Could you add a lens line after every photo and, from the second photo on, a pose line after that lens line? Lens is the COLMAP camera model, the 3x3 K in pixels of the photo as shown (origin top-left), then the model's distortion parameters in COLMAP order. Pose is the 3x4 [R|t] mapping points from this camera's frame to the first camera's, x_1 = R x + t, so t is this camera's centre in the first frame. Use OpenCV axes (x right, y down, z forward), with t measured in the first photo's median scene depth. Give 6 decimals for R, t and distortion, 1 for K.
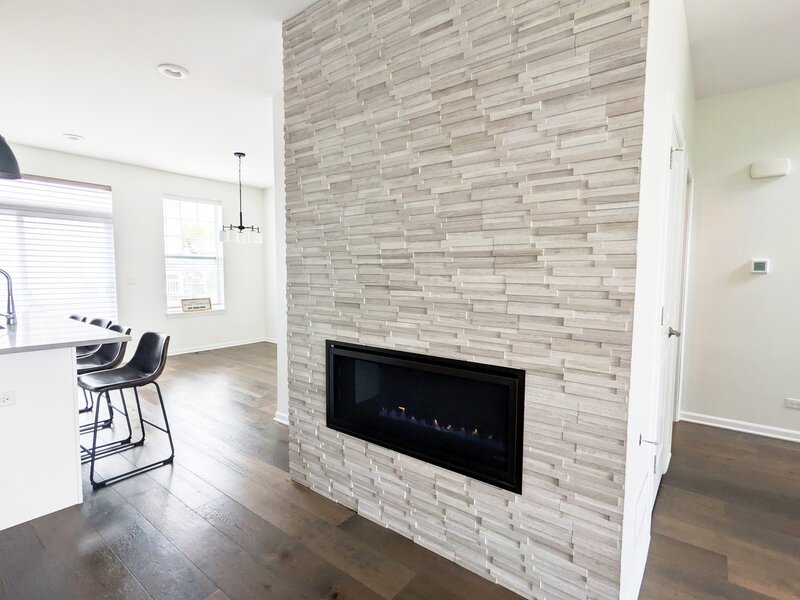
lens RADIAL K [[403.9, 0, 399.7], [0, 403.9, 301.7], [0, 0, 1]] dist [0.003419, -0.000662]
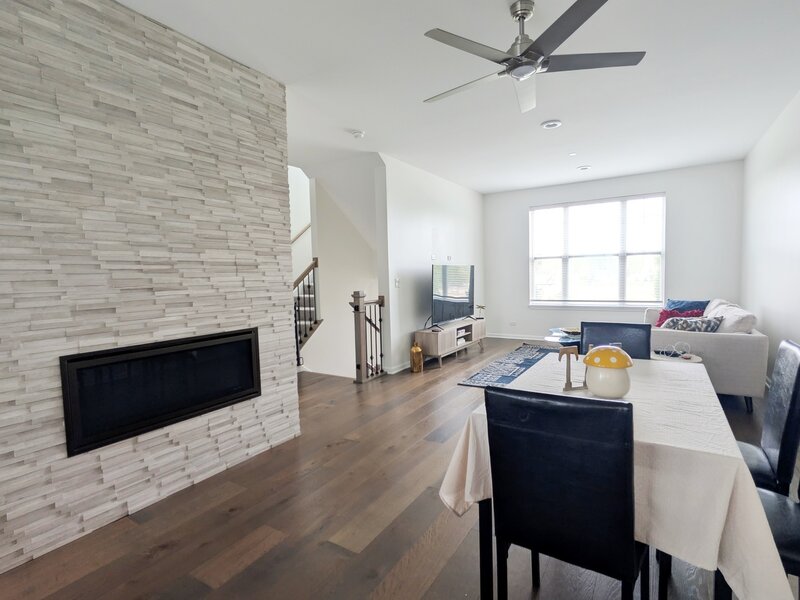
lens RADIAL K [[403.9, 0, 400.6], [0, 403.9, 301.1], [0, 0, 1]] dist [0.003419, -0.000662]
pose [[-0.090327, -0.068085, 0.993582, -1.350048], [0.098209, 0.992189, 0.076918, -0.022853], [-0.991058, 0.104526, -0.082935, 0.417907]]
